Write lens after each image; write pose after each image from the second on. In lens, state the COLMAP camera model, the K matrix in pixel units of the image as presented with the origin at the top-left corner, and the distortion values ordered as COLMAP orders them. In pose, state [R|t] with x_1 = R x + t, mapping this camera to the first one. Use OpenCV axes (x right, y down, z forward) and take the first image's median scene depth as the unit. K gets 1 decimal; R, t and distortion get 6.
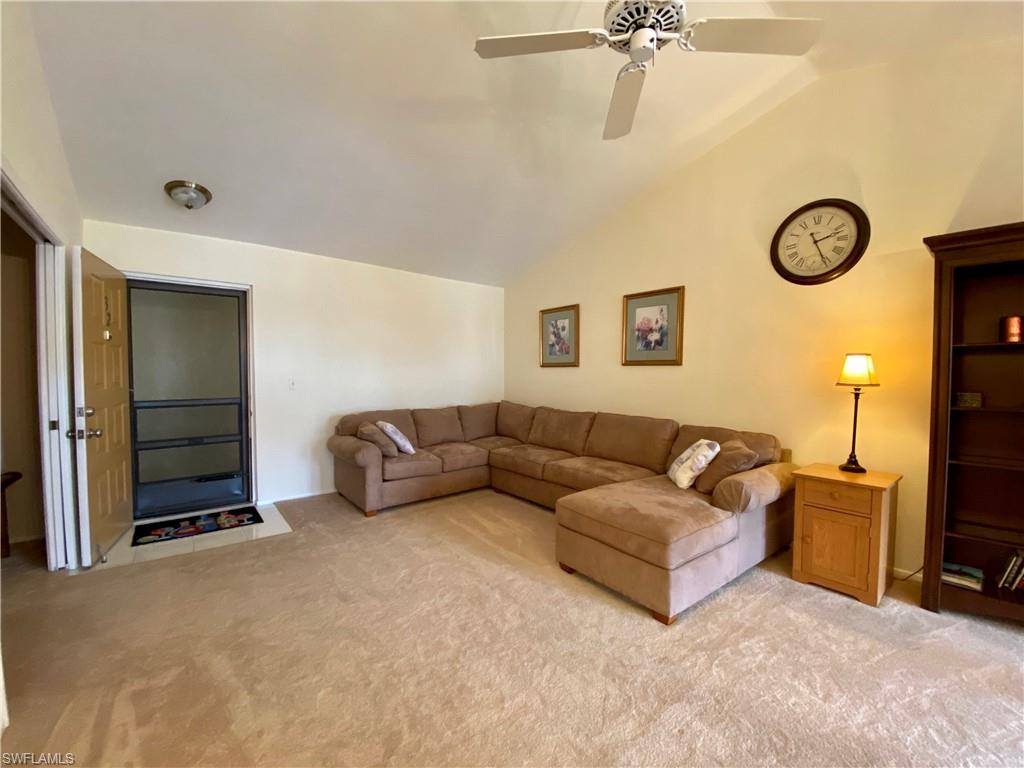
lens RADIAL K [[415.8, 0, 509.2], [0, 415.8, 388.0], [0, 0, 1]] dist [0.017758, -0.019305]
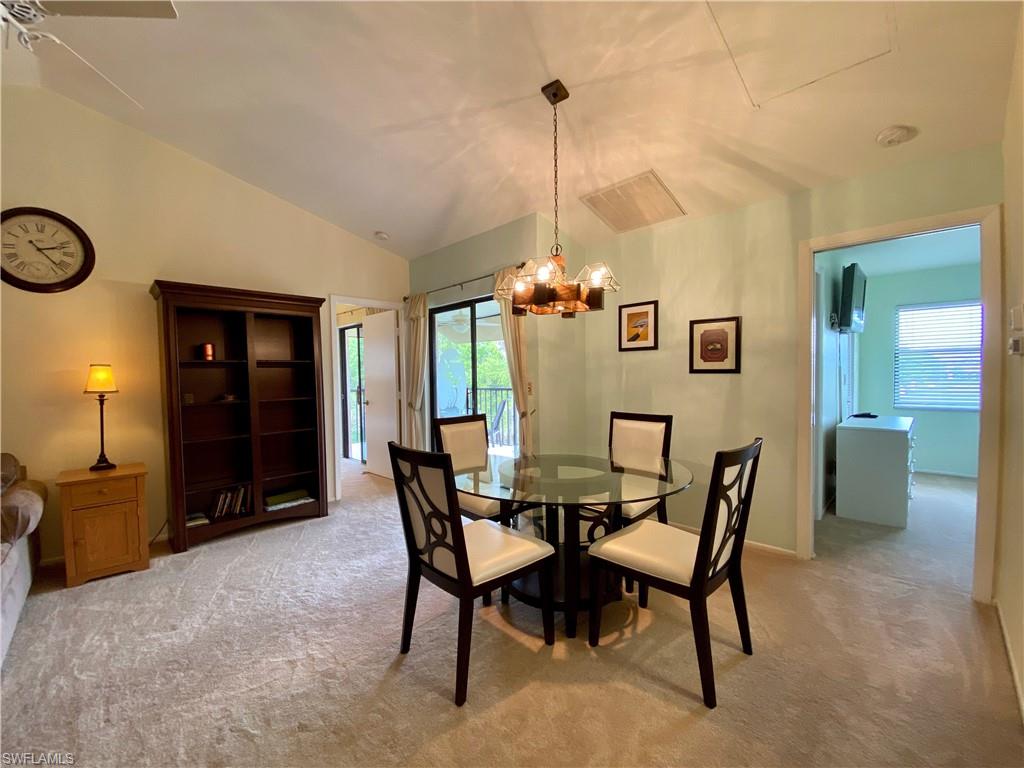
lens RADIAL K [[414.6, 0, 509.7], [0, 414.6, 387.5], [0, 0, 1]] dist [0.032787, -0.028189]
pose [[-0.113453, -0.031514, 0.993044, -0.384536], [0.048868, 0.998110, 0.037258, -0.007996], [-0.992341, 0.052755, -0.111698, 0.026186]]
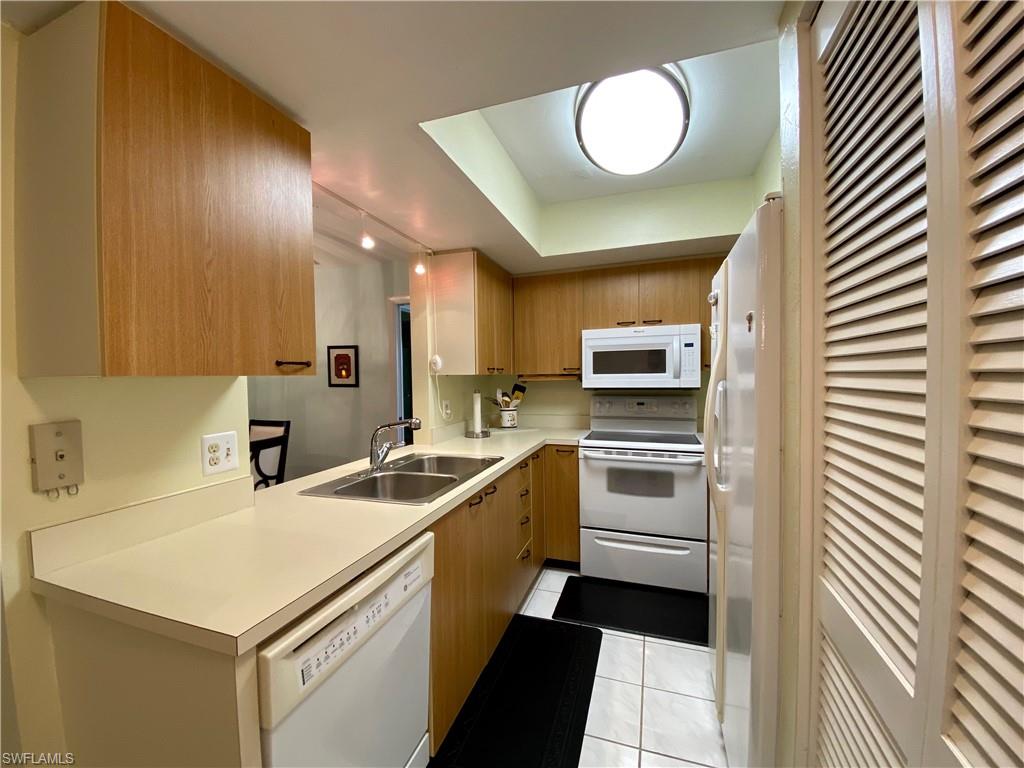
lens RADIAL K [[415.8, 0, 509.2], [0, 415.8, 388.0], [0, 0, 1]] dist [0.017758, -0.019305]
pose [[-0.535028, -0.016896, 0.844665, -0.902802], [0.040789, 0.998117, 0.045802, -0.018232], [-0.843849, 0.058958, -0.533332, -0.365525]]
